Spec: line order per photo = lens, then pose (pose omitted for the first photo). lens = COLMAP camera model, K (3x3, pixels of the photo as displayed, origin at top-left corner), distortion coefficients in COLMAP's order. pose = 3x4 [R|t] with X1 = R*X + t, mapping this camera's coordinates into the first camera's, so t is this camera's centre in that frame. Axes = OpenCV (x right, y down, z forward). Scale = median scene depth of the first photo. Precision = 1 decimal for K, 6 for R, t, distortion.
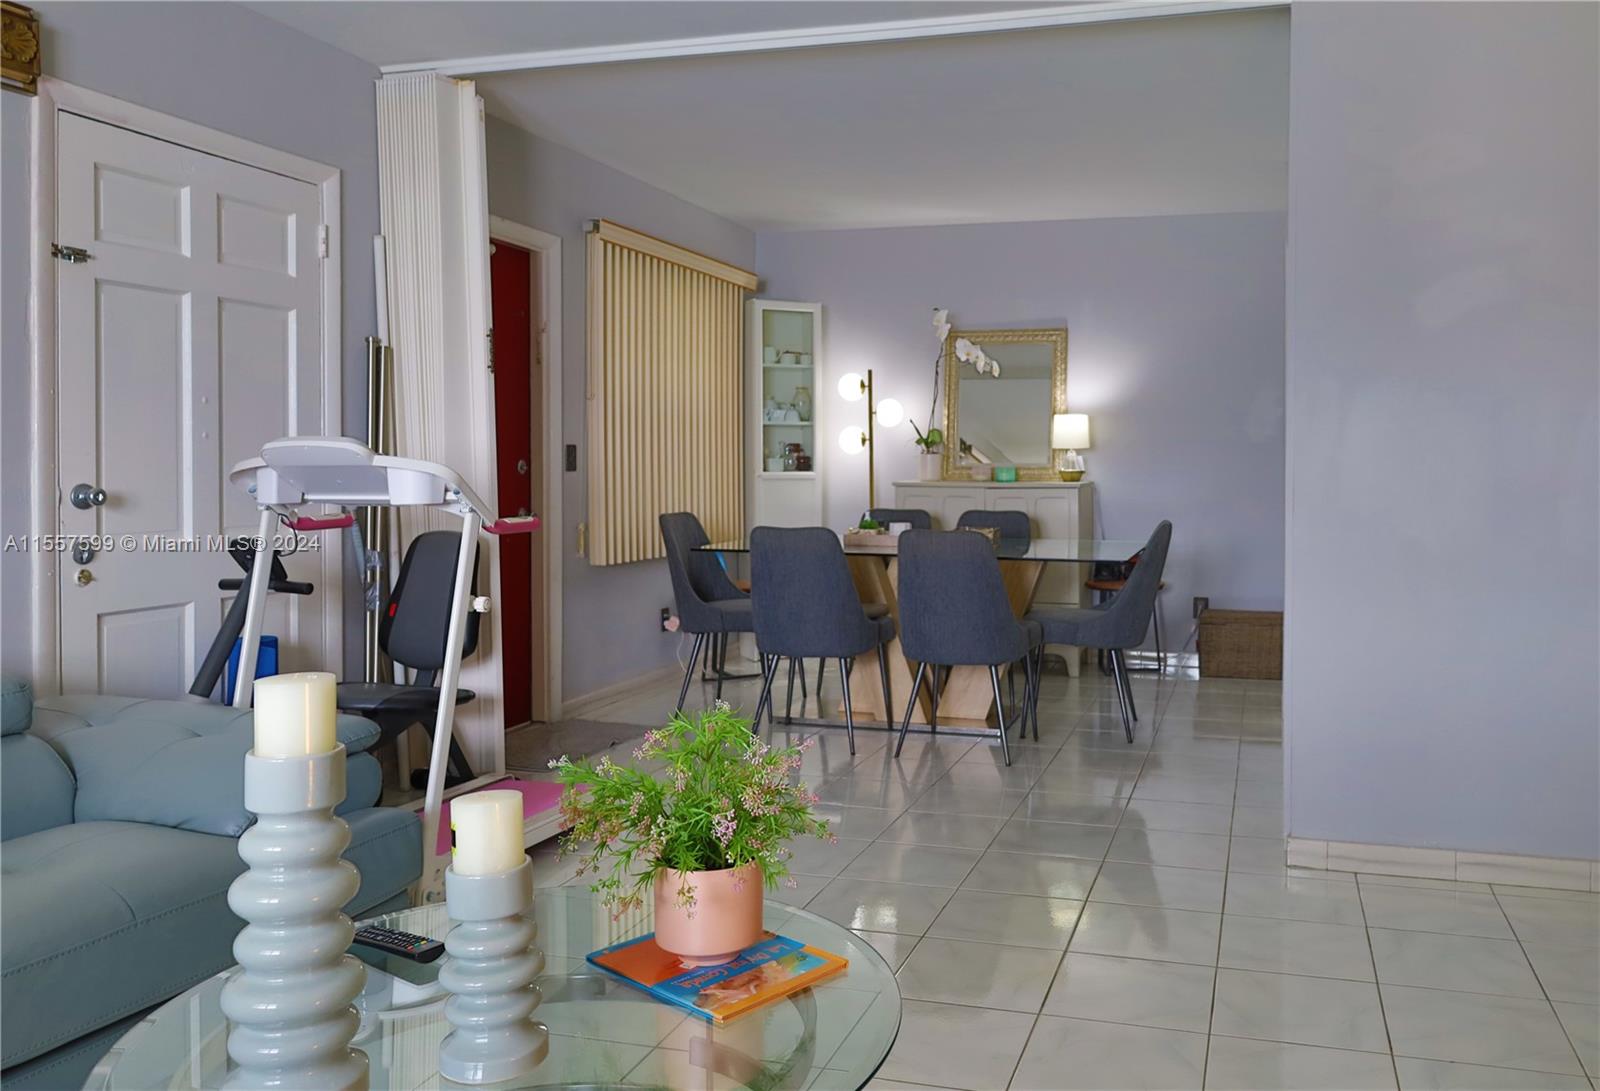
lens RADIAL K [[1494.5, 0, 800.2], [0, 1494.5, 543.0], [0, 0, 1]] dist [-0.016196, 0.000000]
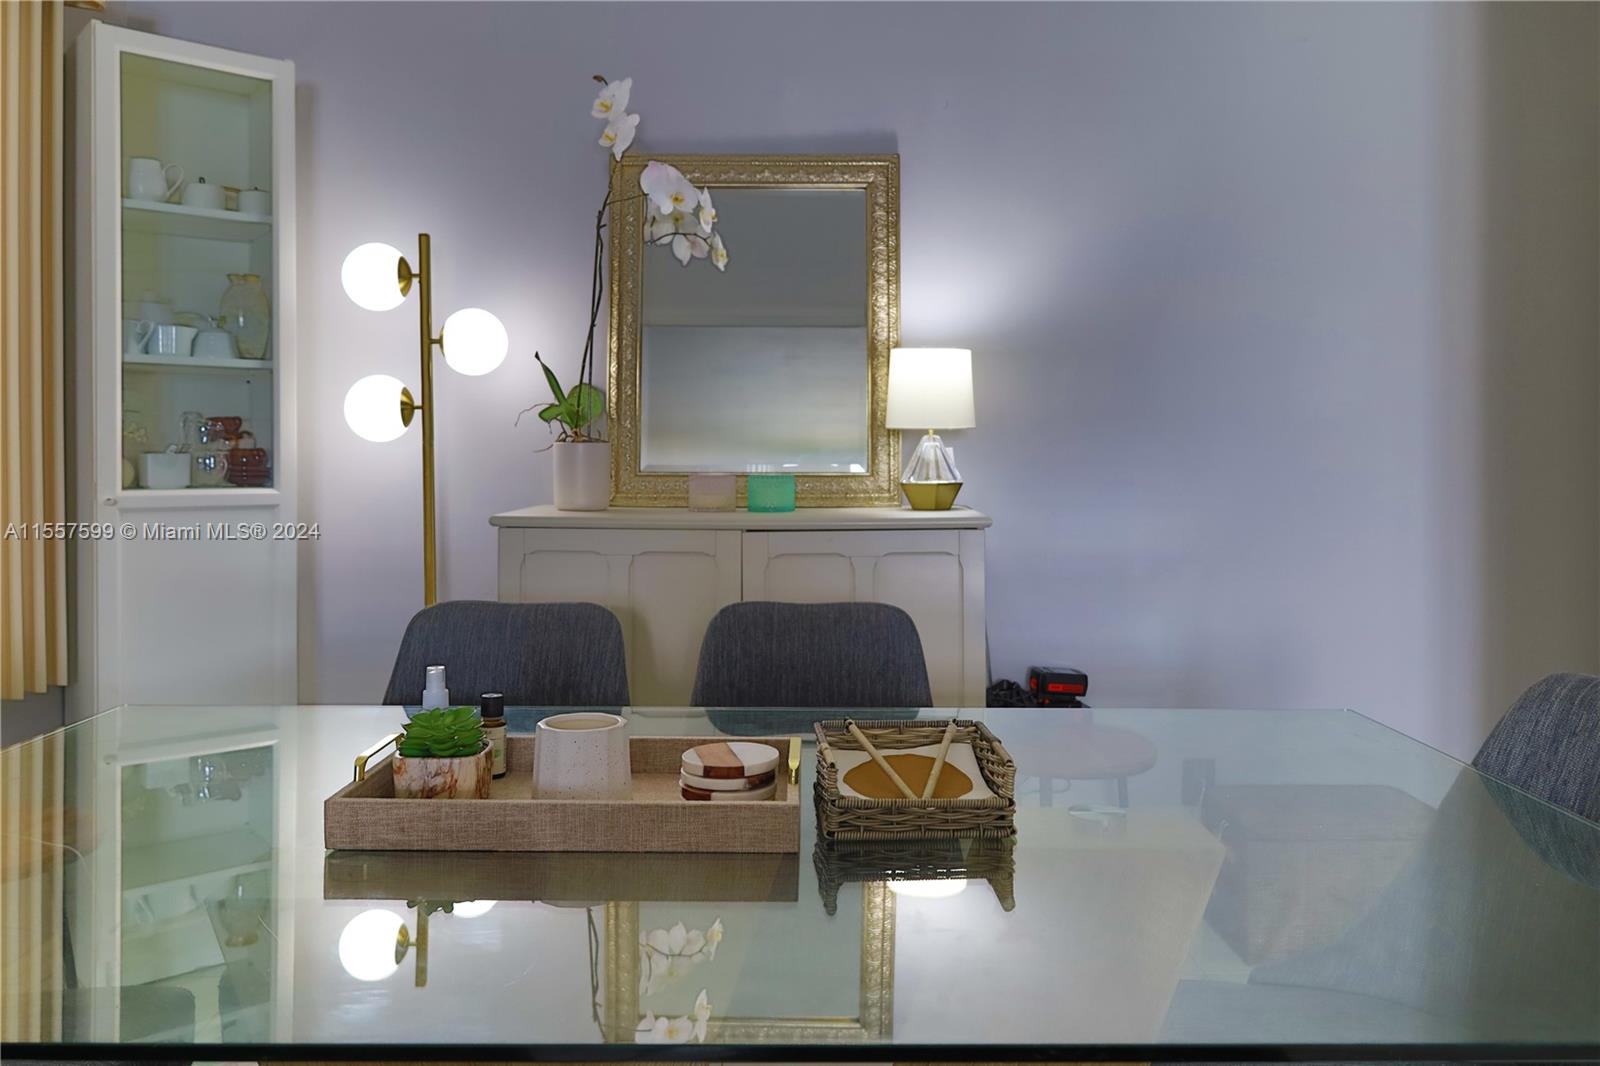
lens RADIAL K [[1198.8, 0, 803.3], [0, 1198.8, 456.0], [0, 0, 1]] dist [-0.009648, -0.000099]
pose [[0.932946, -0.000654, 0.360015, 0.025894], [0.021520, 0.998312, -0.053954, -0.036701], [-0.359372, 0.058084, 0.931385, 0.667408]]
